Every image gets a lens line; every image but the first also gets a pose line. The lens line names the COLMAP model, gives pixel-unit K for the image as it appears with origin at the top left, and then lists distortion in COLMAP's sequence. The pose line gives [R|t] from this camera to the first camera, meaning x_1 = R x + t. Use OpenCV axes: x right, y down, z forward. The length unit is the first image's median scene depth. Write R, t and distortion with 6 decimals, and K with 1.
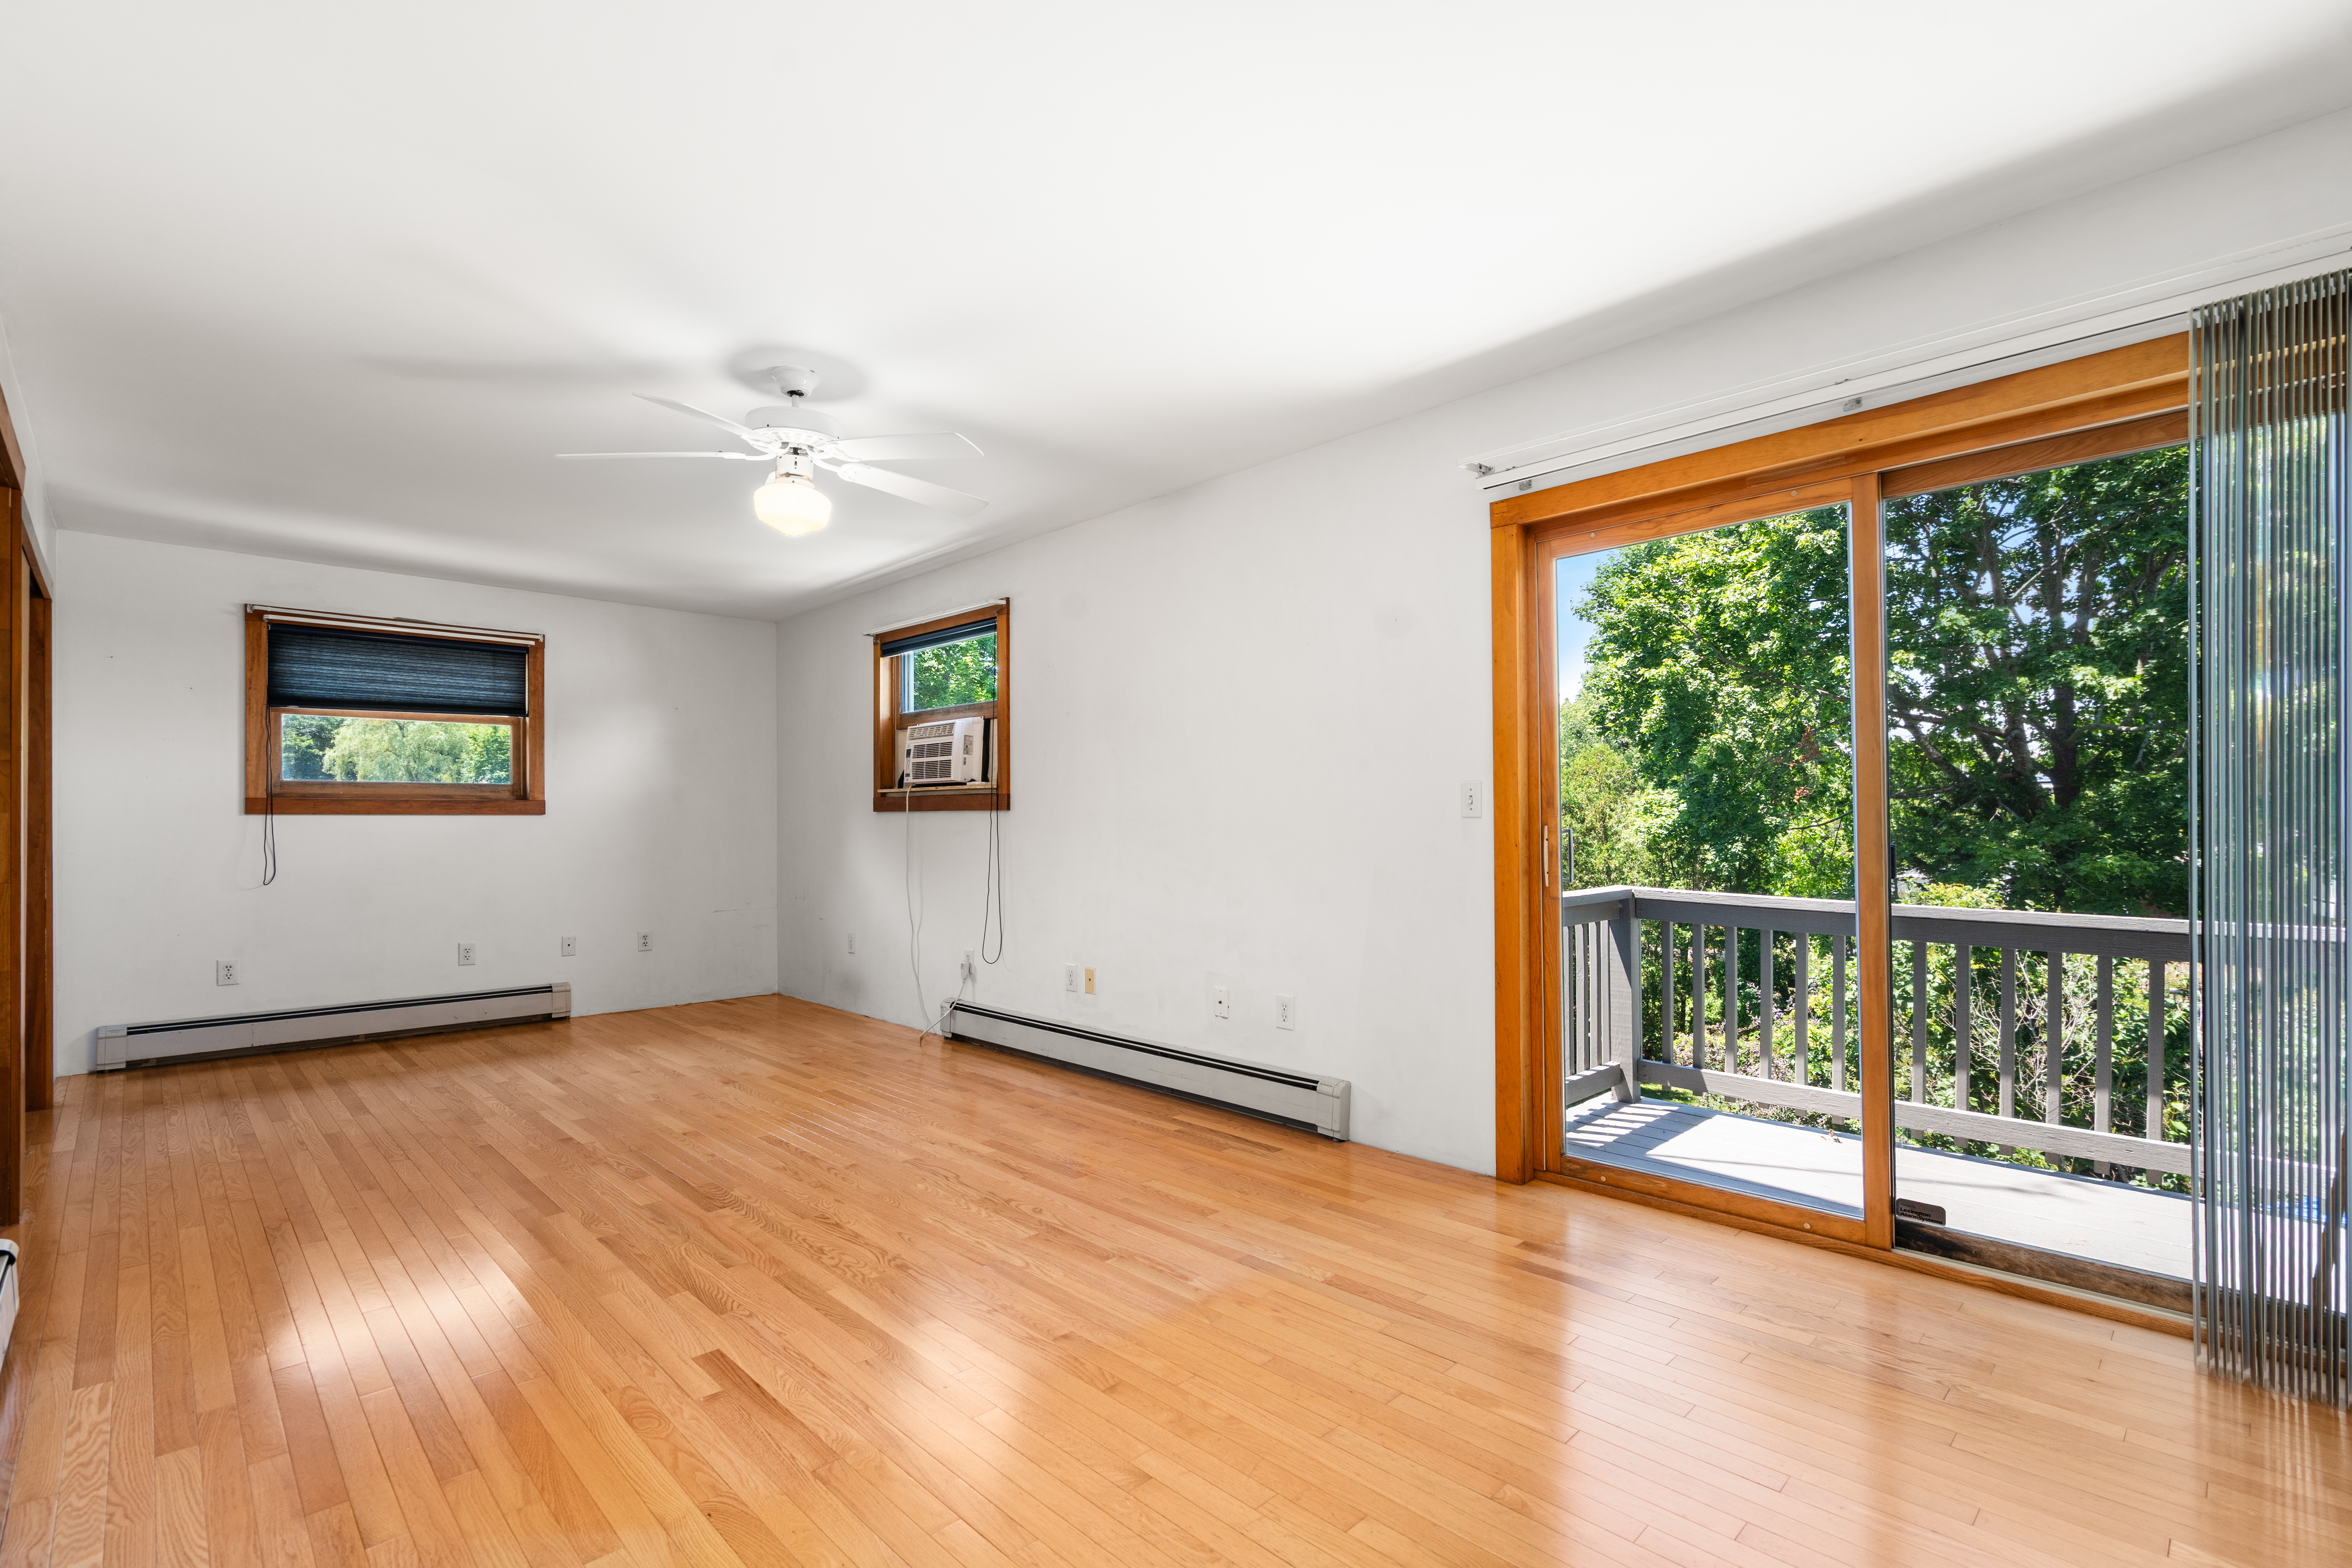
lens RADIAL K [[1073.7, 0, 1172.9], [0, 1073.7, 824.0], [0, 0, 1]] dist [-0.004622, 0.001007]
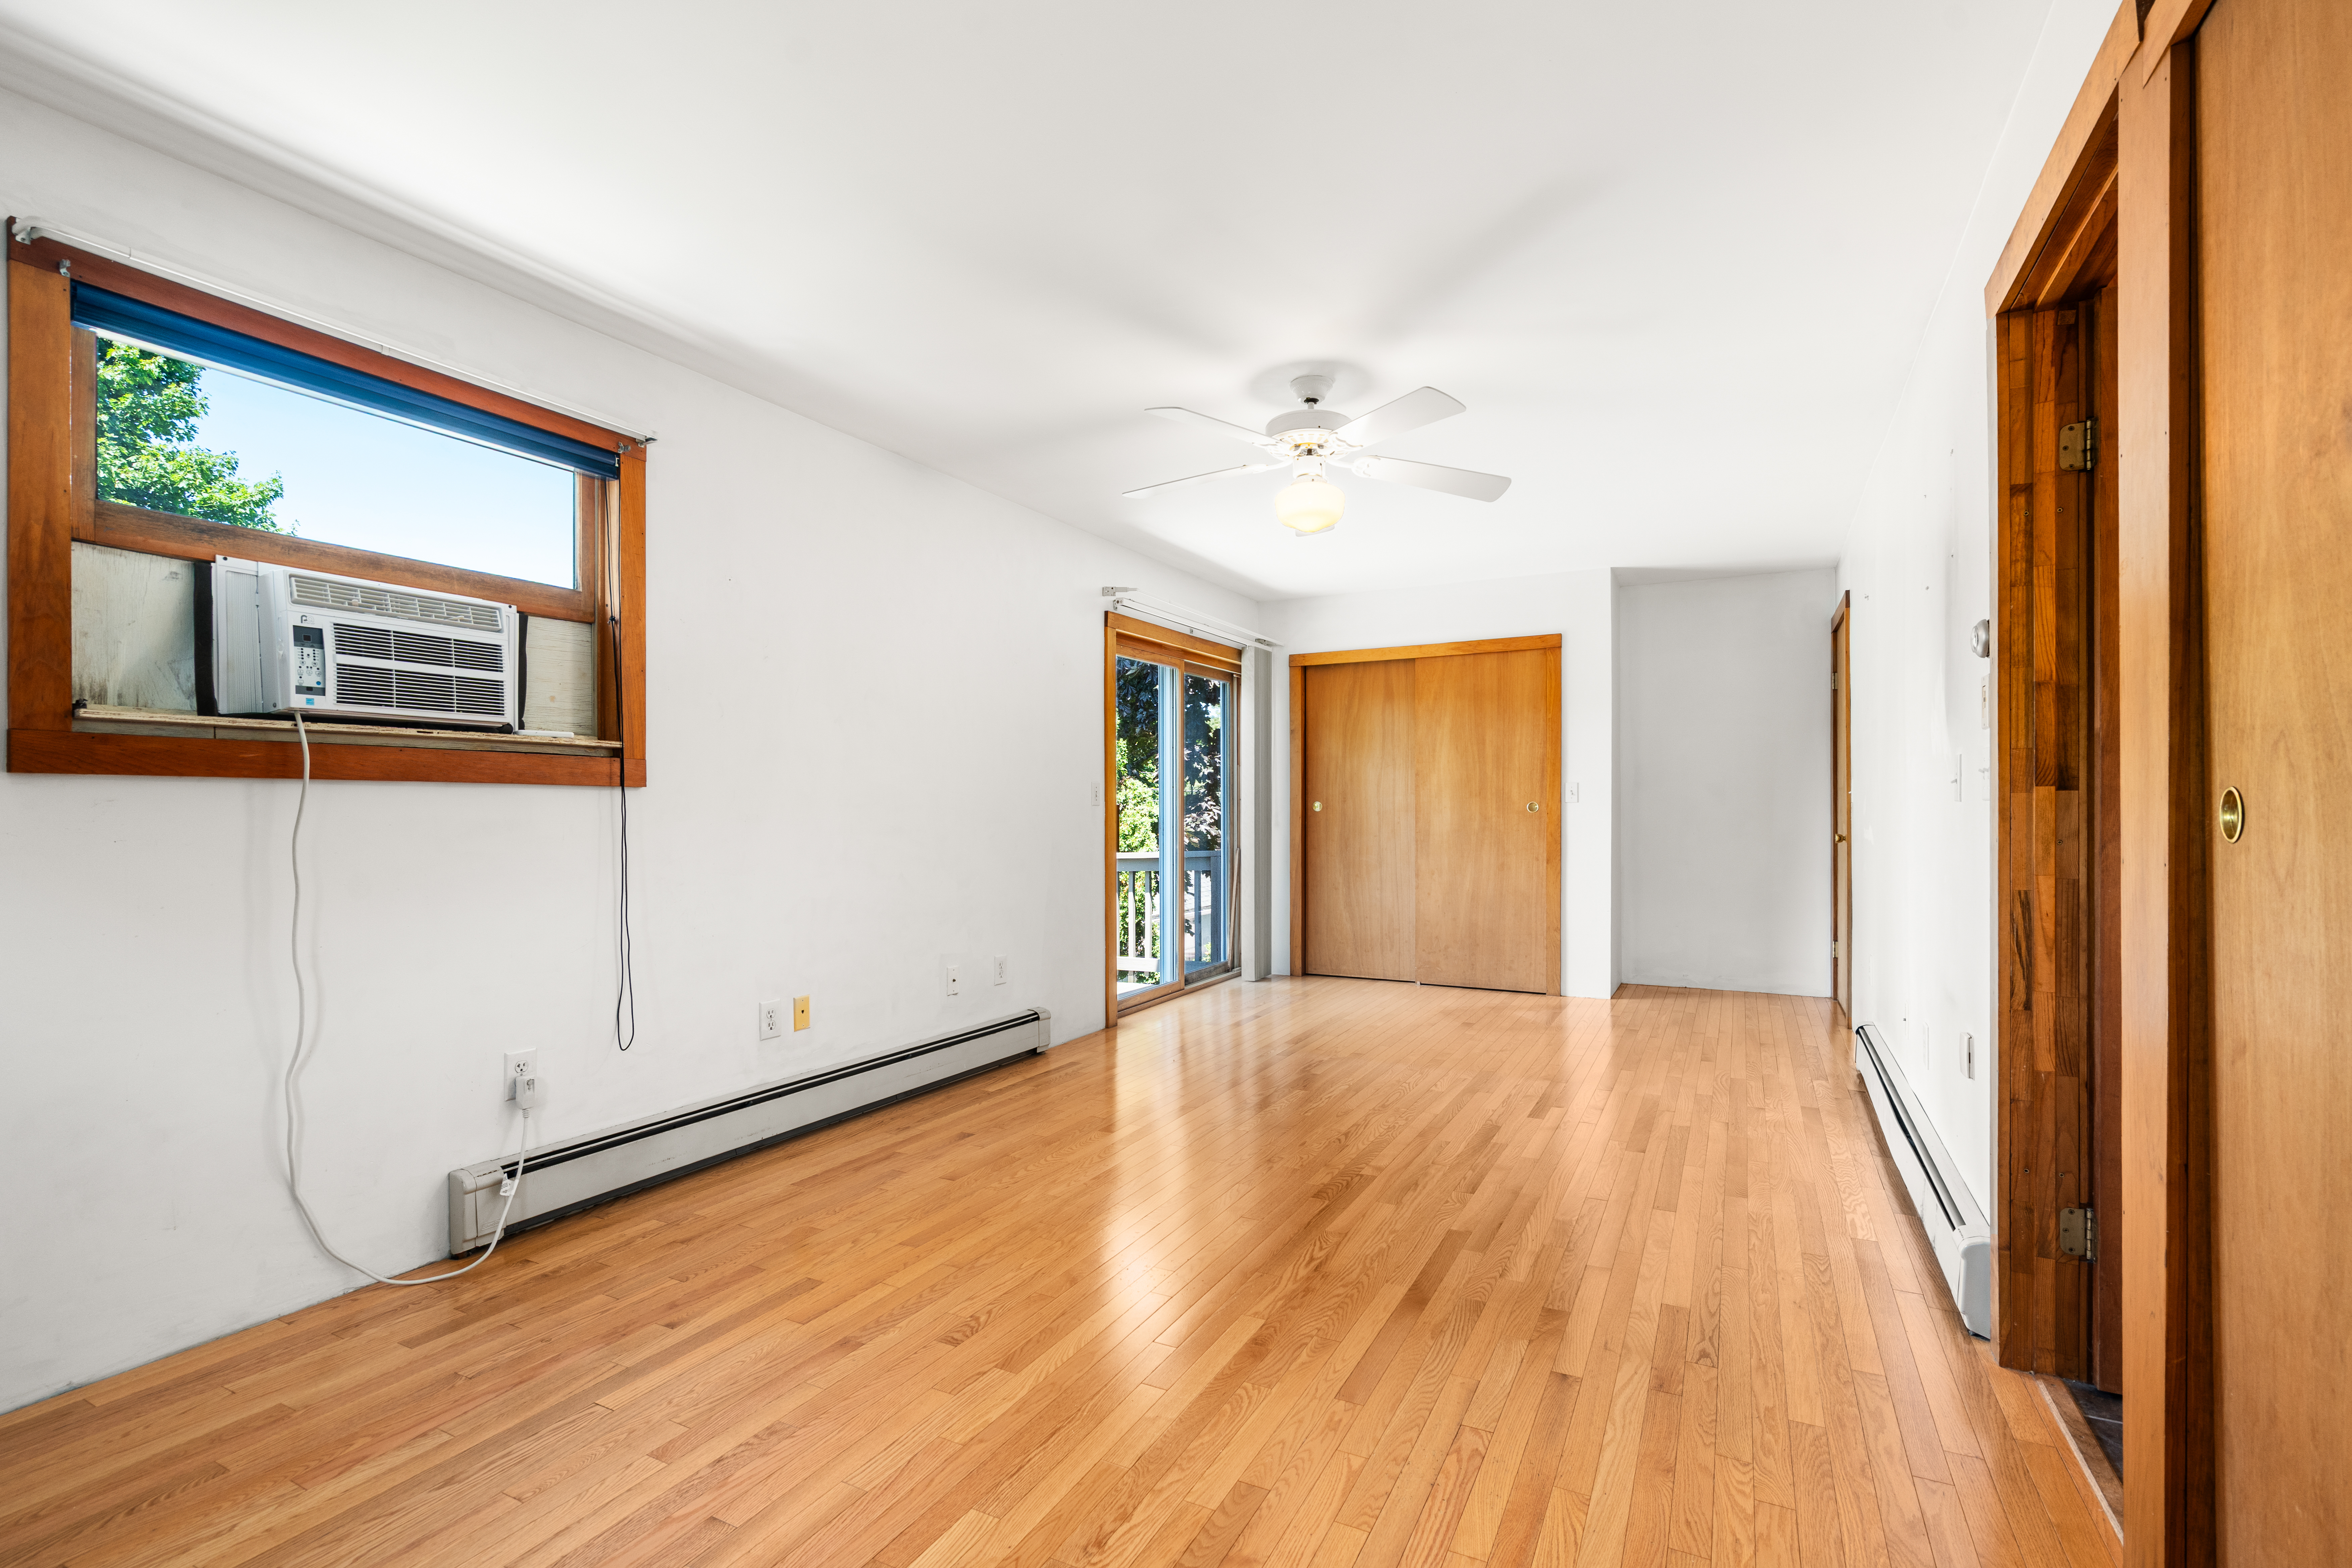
lens RADIAL K [[1073.7, 0, 1175.7], [0, 1073.7, 800.7], [0, 0, 1]] dist [-0.004622, 0.001007]
pose [[-0.312068, 0.010095, 0.950006, -0.900960], [0.002878, 0.999949, -0.009681, 0.001667], [-0.950055, -0.000287, -0.312081, 0.992024]]
